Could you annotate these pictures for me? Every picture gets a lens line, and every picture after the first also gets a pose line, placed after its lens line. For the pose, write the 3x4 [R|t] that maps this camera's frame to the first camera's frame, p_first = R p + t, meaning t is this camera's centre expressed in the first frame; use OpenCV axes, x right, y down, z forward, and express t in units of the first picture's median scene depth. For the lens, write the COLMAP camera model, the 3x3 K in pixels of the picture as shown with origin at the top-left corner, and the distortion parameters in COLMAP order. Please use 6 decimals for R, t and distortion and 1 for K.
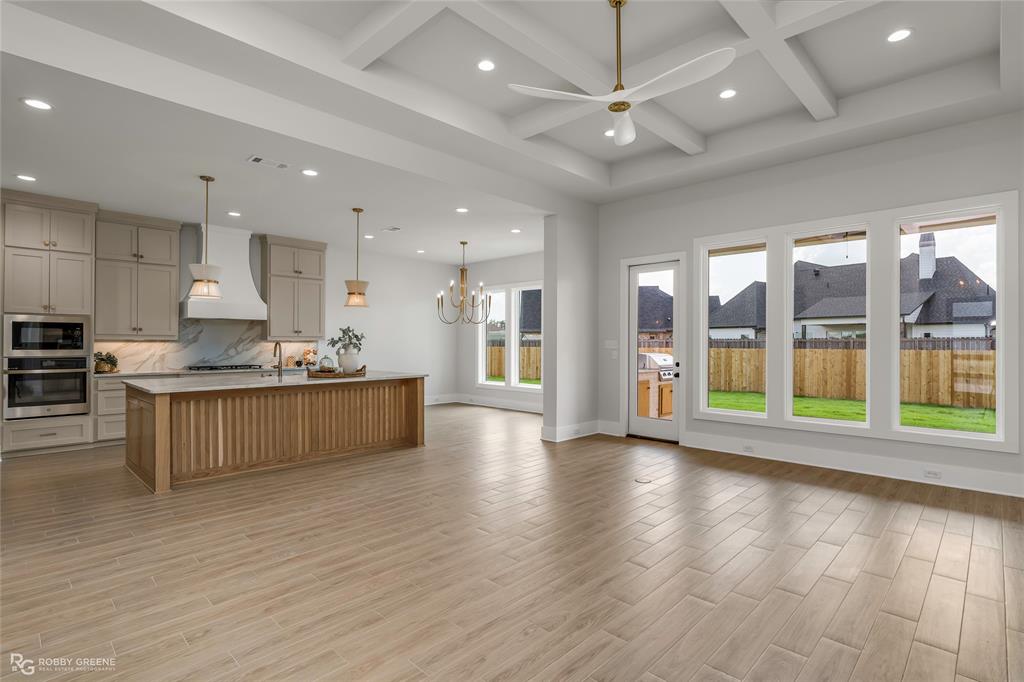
lens RADIAL K [[494.8, 0, 516.0], [0, 494.8, 341.5], [0, 0, 1]] dist [-0.002796, 0.002520]
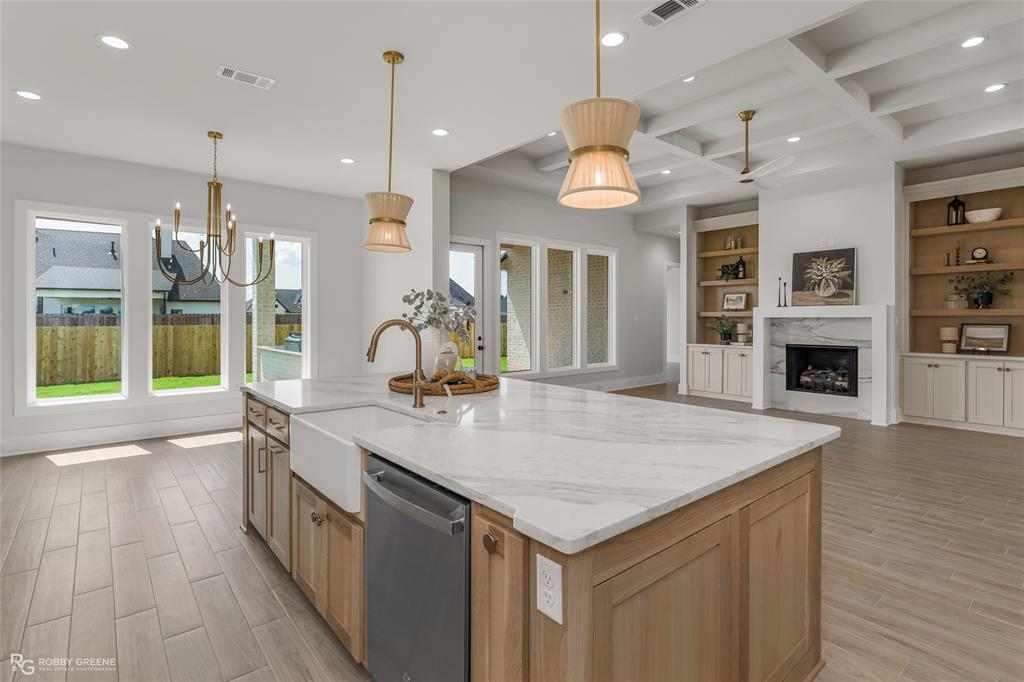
lens RADIAL K [[494.8, 0, 507.4], [0, 494.8, 325.7], [0, 0, 1]] dist [-0.002796, 0.002520]
pose [[0.111141, -0.016155, 0.993673, -0.761671], [-0.001379, 0.999864, 0.016410, -0.001352], [-0.993804, -0.003194, 0.111103, 0.783976]]
